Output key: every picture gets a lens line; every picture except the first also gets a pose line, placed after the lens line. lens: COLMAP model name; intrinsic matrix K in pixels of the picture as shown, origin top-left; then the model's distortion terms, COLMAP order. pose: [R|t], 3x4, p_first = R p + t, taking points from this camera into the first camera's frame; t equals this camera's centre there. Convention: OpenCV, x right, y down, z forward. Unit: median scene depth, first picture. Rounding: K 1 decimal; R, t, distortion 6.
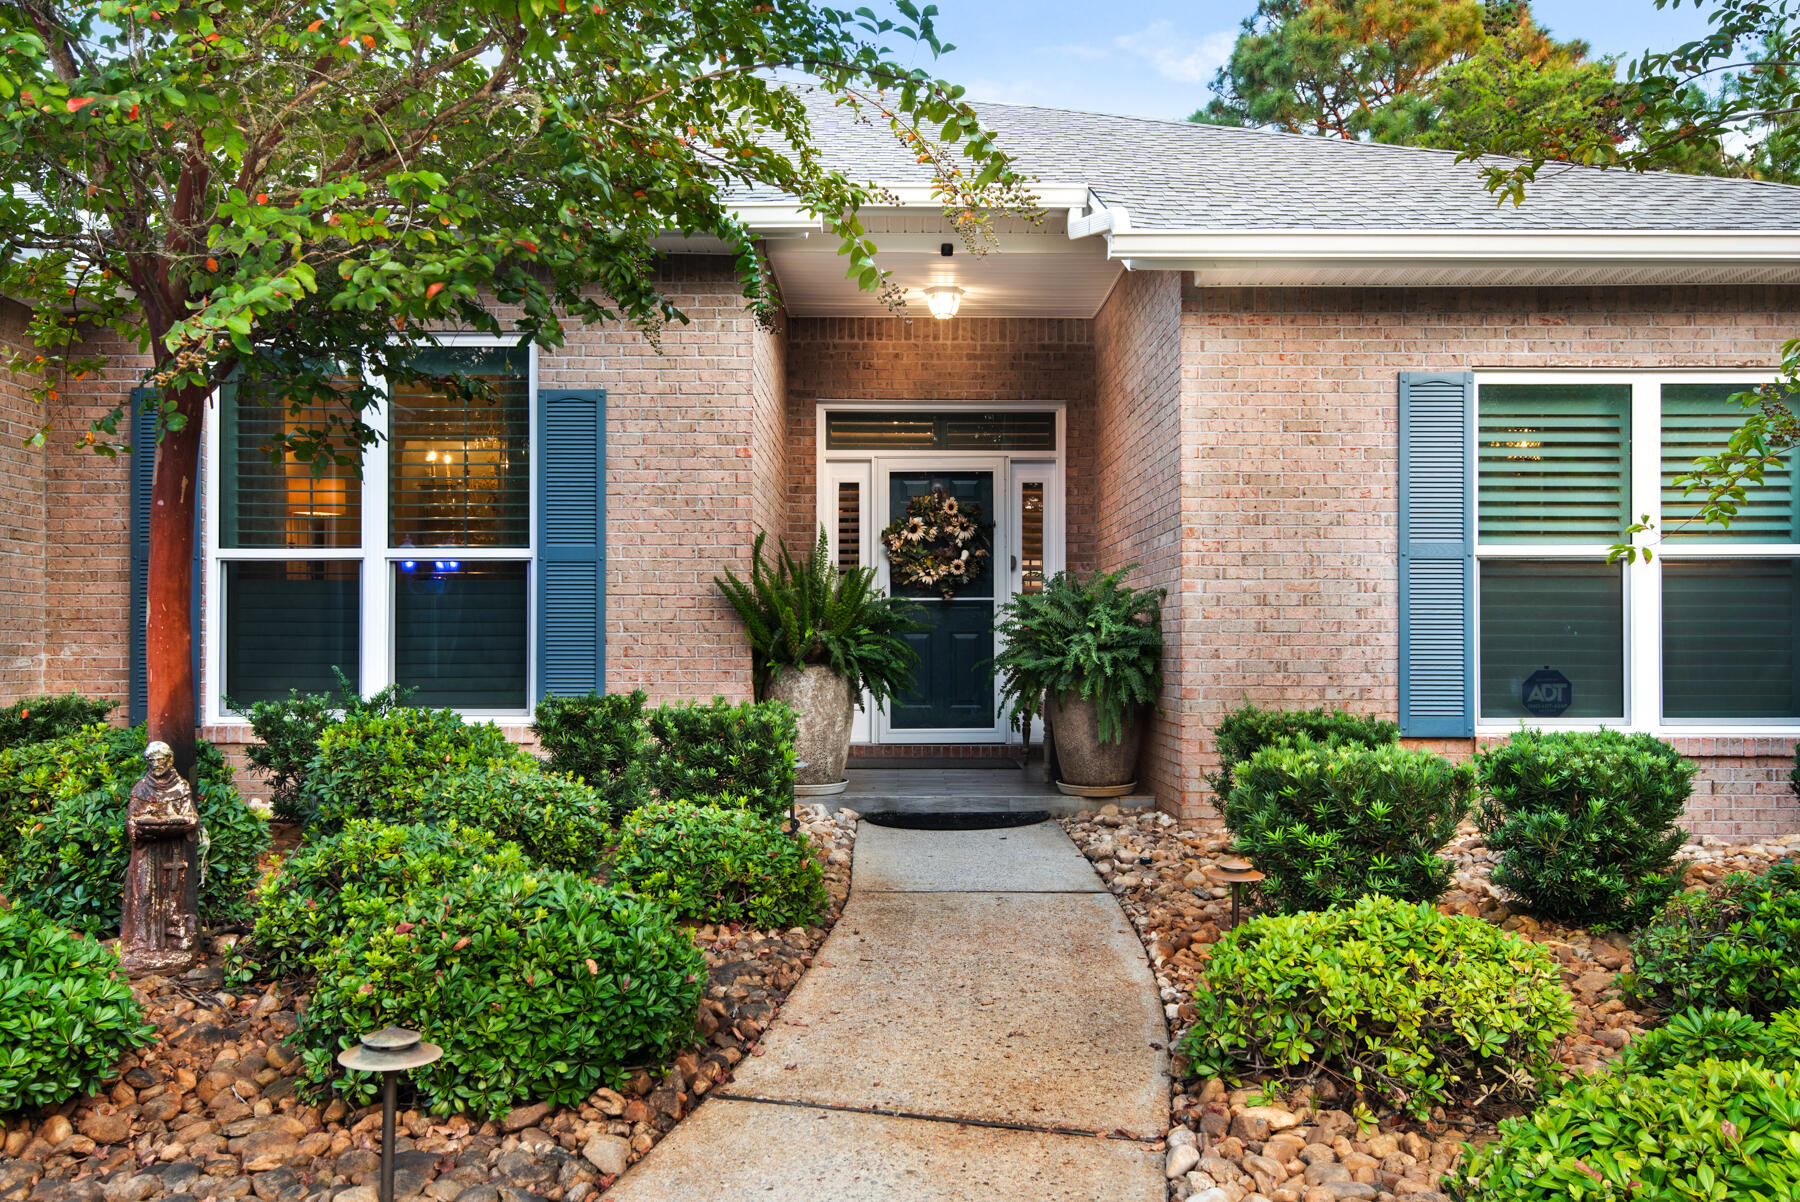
lens RADIAL K [[1439.7, 0, 894.7], [0, 1439.7, 606.8], [0, 0, 1]] dist [0.007672, 0.000809]
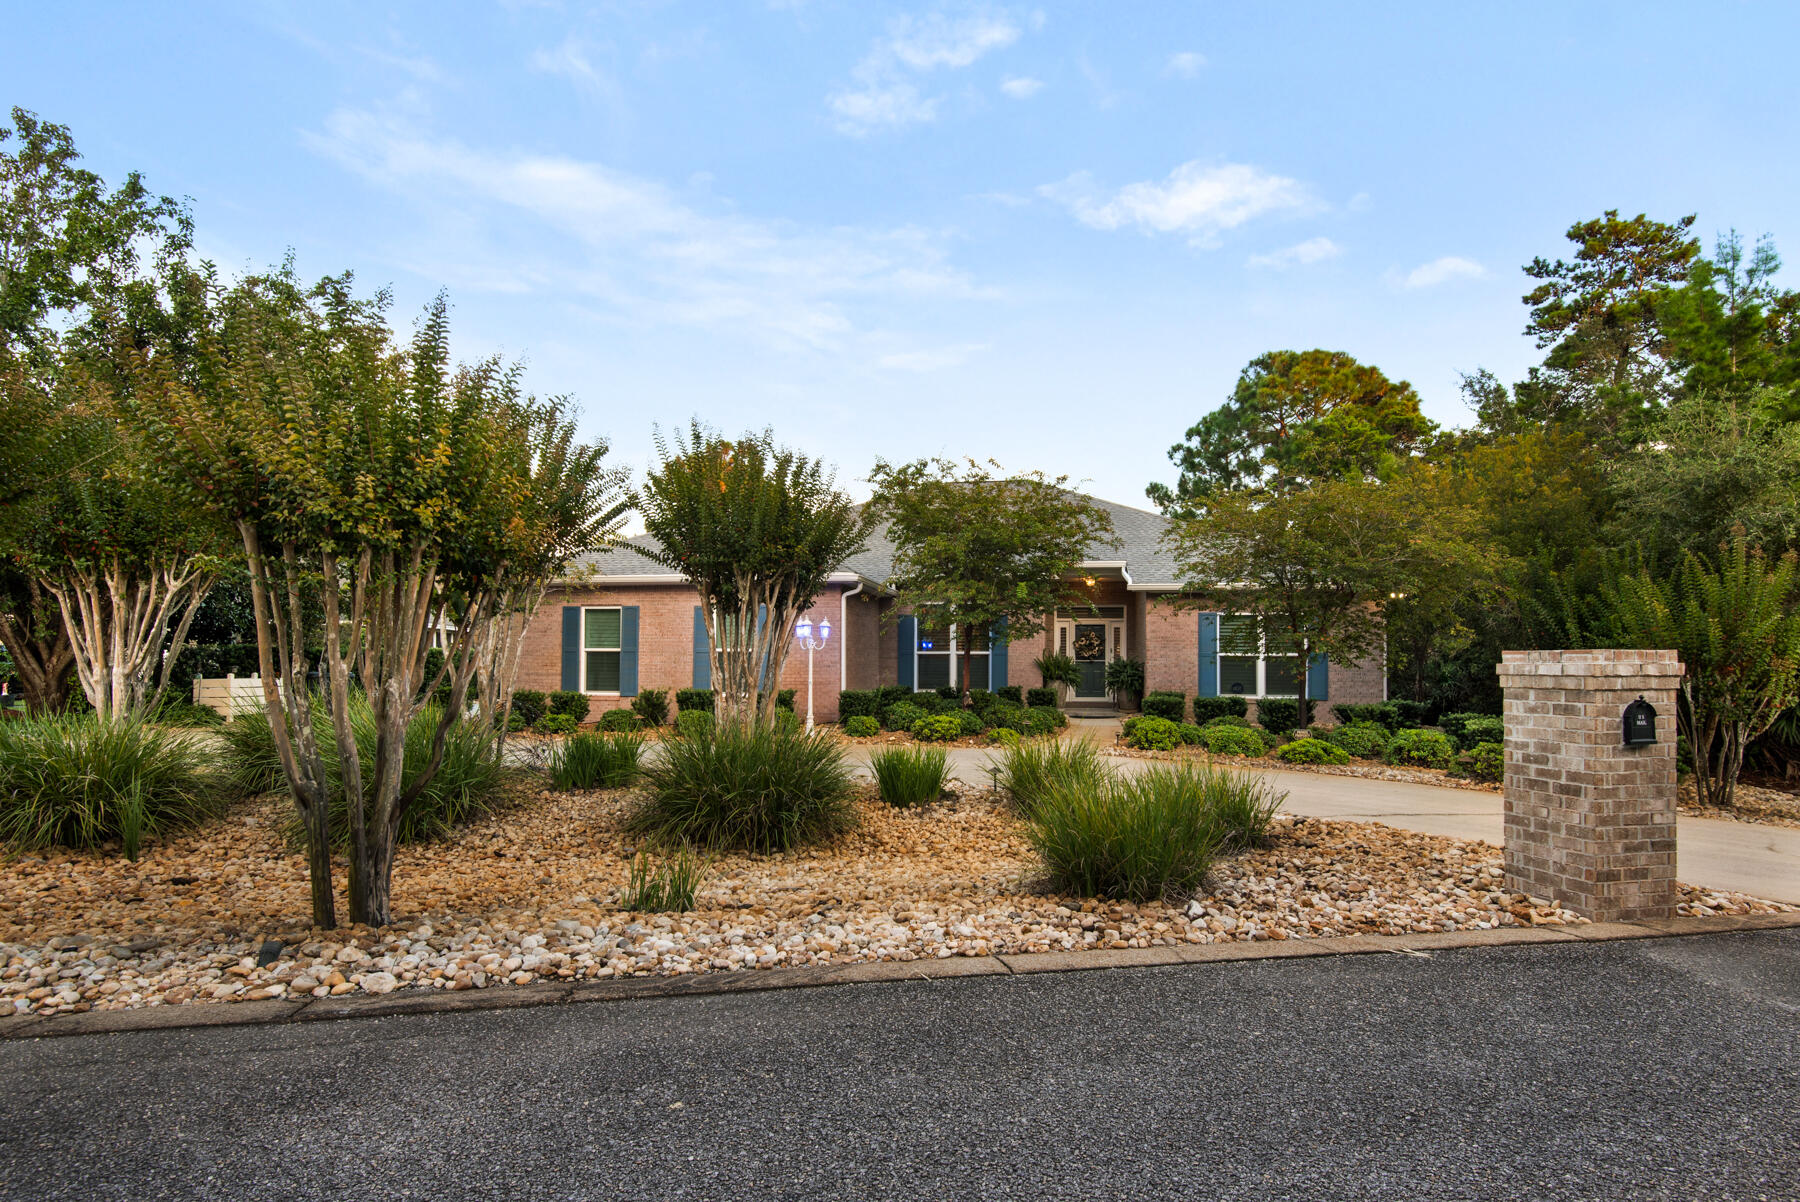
lens RADIAL K [[953.9, 0, 903.9], [0, 953.9, 611.3], [0, 0, 1]] dist [0.028155, -0.009362]
pose [[0.985359, -0.002895, -0.170468, -0.022154], [-0.001413, 0.999683, -0.025146, -0.083075], [0.170486, 0.025018, 0.985042, -1.713600]]
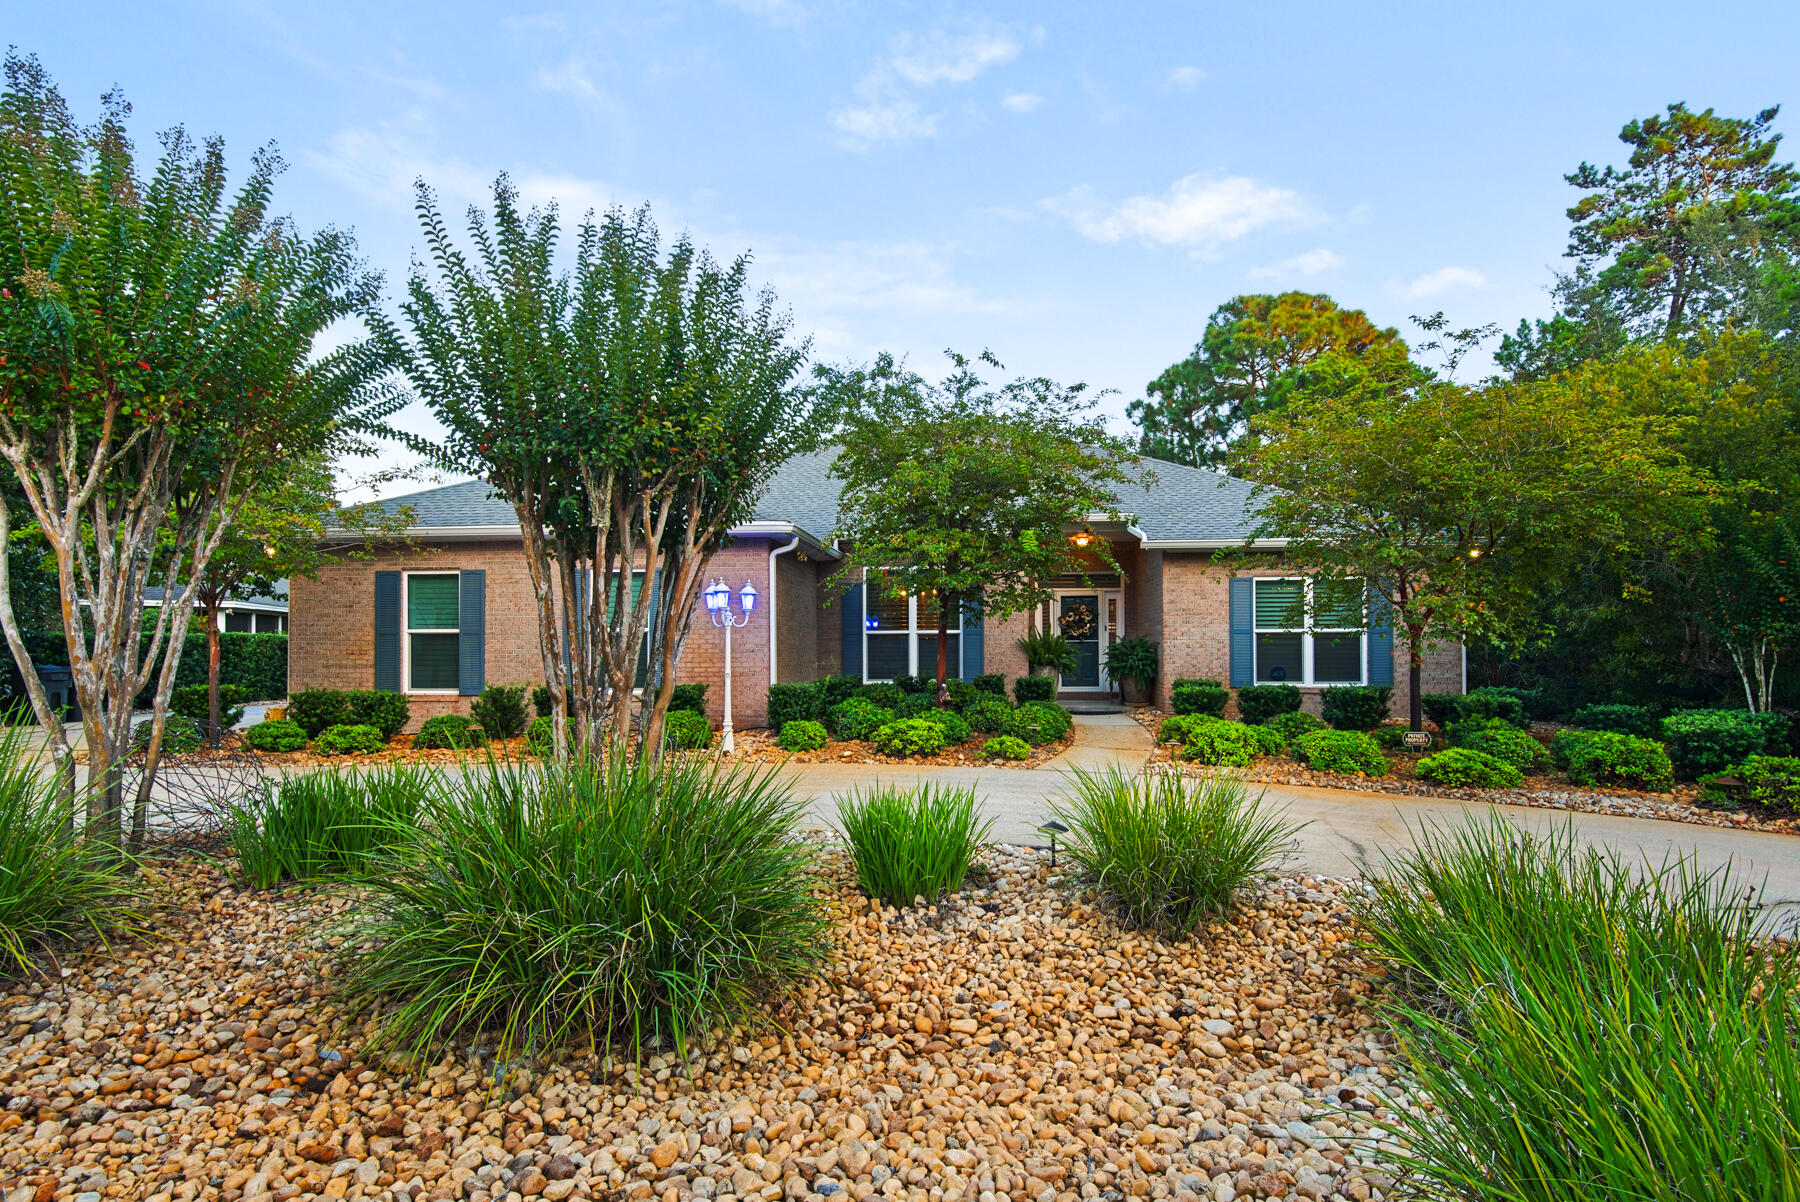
lens RADIAL K [[974.1, 0, 897.5], [0, 974.1, 611.9], [0, 0, 1]] dist [0.024067, -0.001046]
pose [[0.995549, -0.006780, -0.094003, -0.177280], [0.006138, 0.999956, -0.007115, -0.063431], [0.094047, 0.006506, 0.995546, -1.159303]]
